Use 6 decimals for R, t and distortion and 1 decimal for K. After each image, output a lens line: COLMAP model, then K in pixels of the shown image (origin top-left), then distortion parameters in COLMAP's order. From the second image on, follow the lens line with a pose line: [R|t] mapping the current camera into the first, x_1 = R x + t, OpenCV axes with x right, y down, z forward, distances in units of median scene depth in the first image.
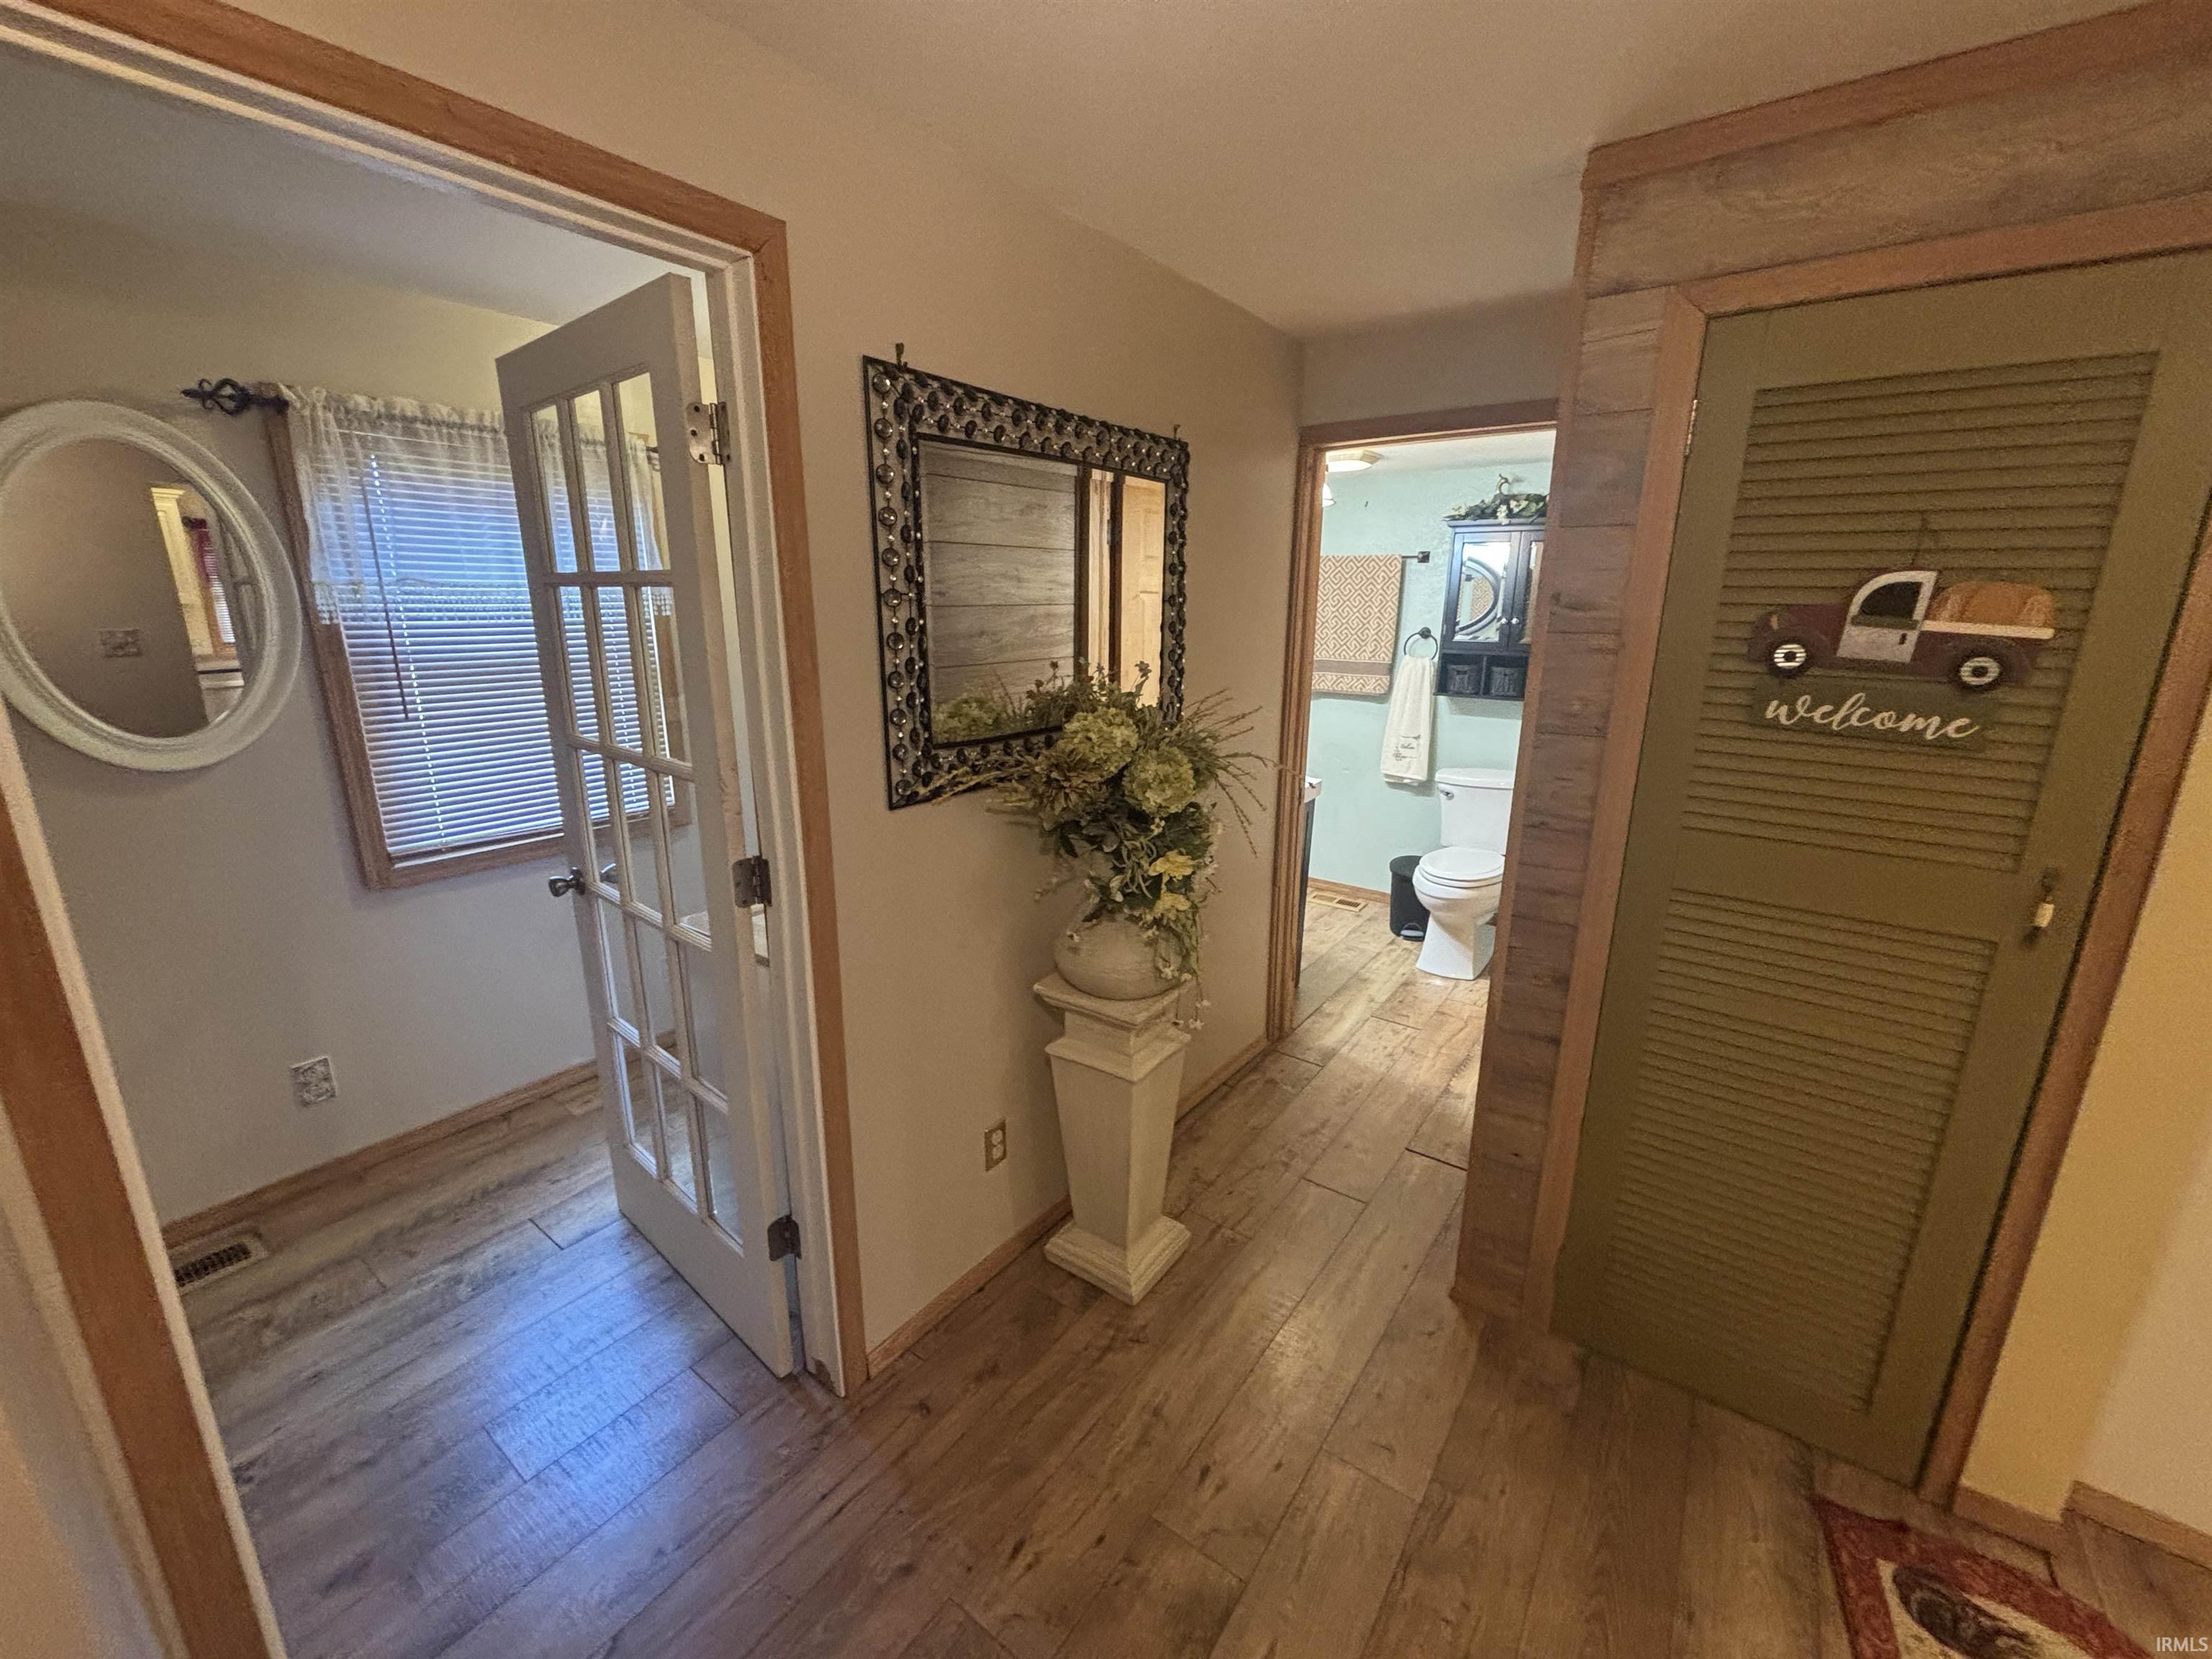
lens RADIAL K [[903.0, 0, 1109.3], [0, 903.0, 823.7], [0, 0, 1]] dist [0.017946, -0.000124]
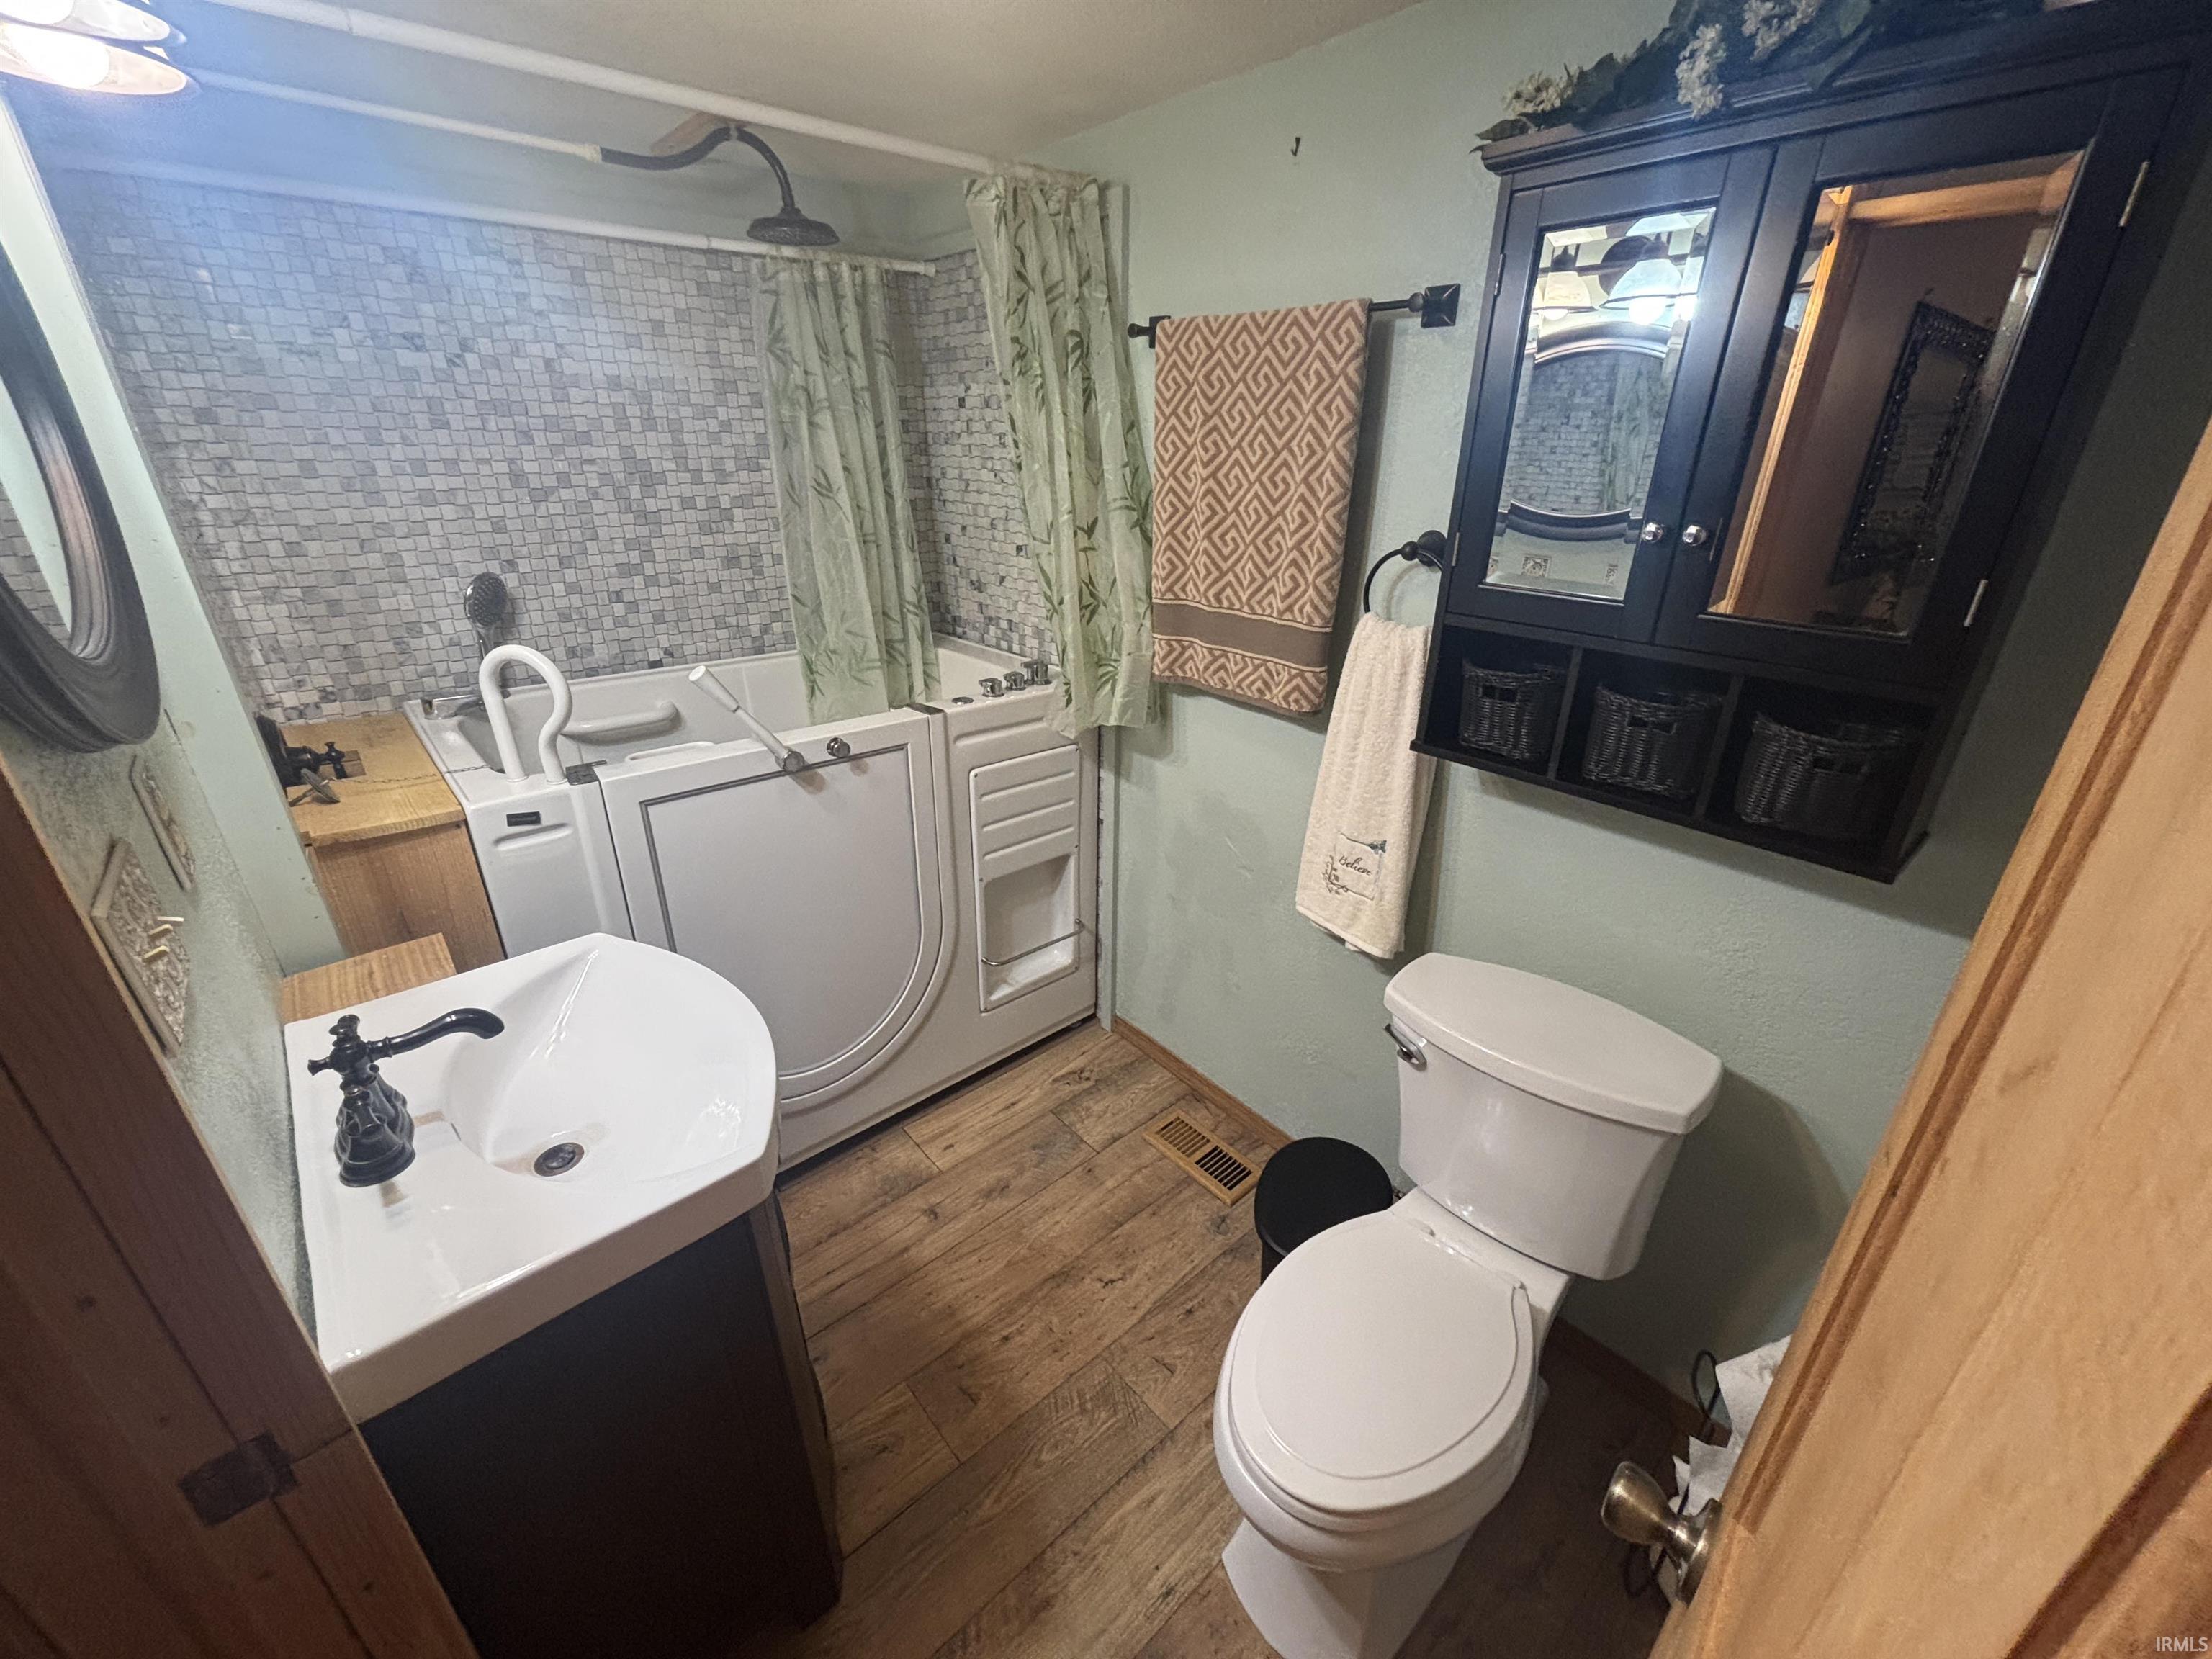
lens RADIAL K [[903.0, 0, 1109.3], [0, 903.0, 823.7], [0, 0, 1]] dist [0.017946, -0.000124]
pose [[0.970839, 0.088331, -0.222865, 0.343320], [-0.052161, 0.985203, 0.163260, -0.171453], [0.233989, -0.146874, 0.961081, 0.681221]]
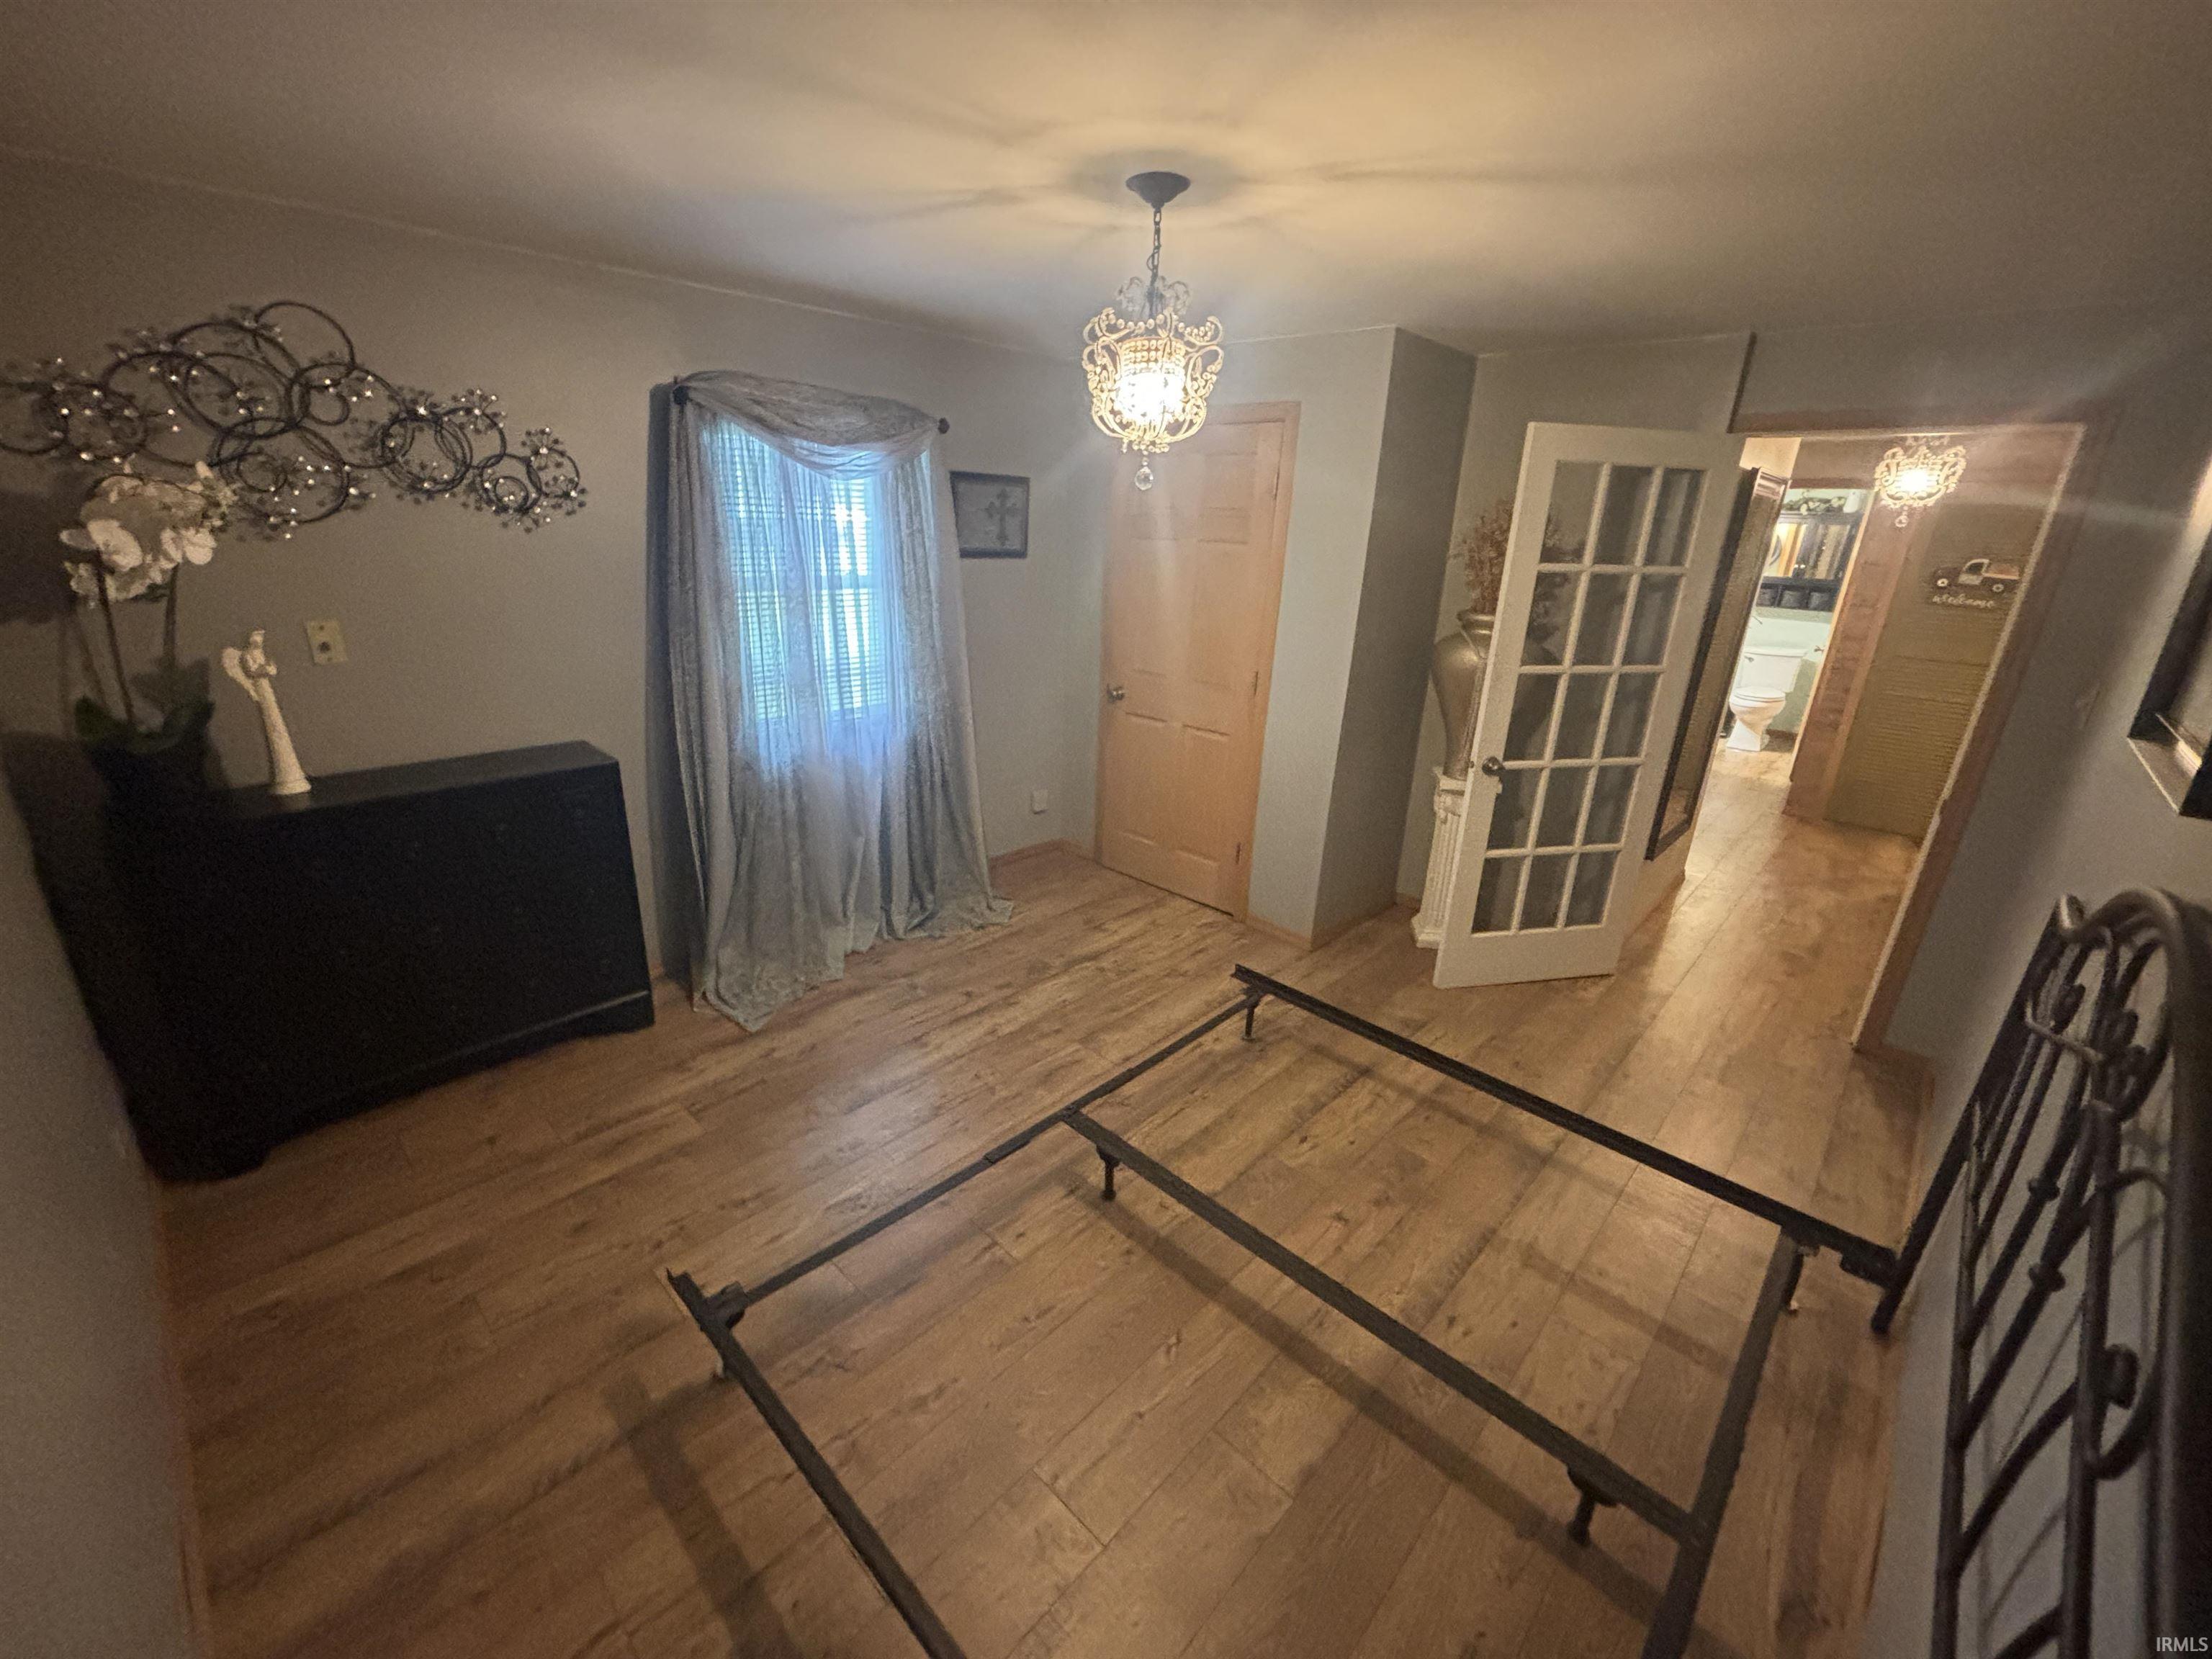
lens RADIAL K [[903.0, 0, 1109.3], [0, 903.0, 823.7], [0, 0, 1]] dist [0.017946, -0.000124]
pose [[0.990778, 0.073238, -0.113995, -0.740299], [-0.063962, 0.994494, 0.083010, 0.246894], [0.119447, -0.074953, 0.990007, -1.114332]]
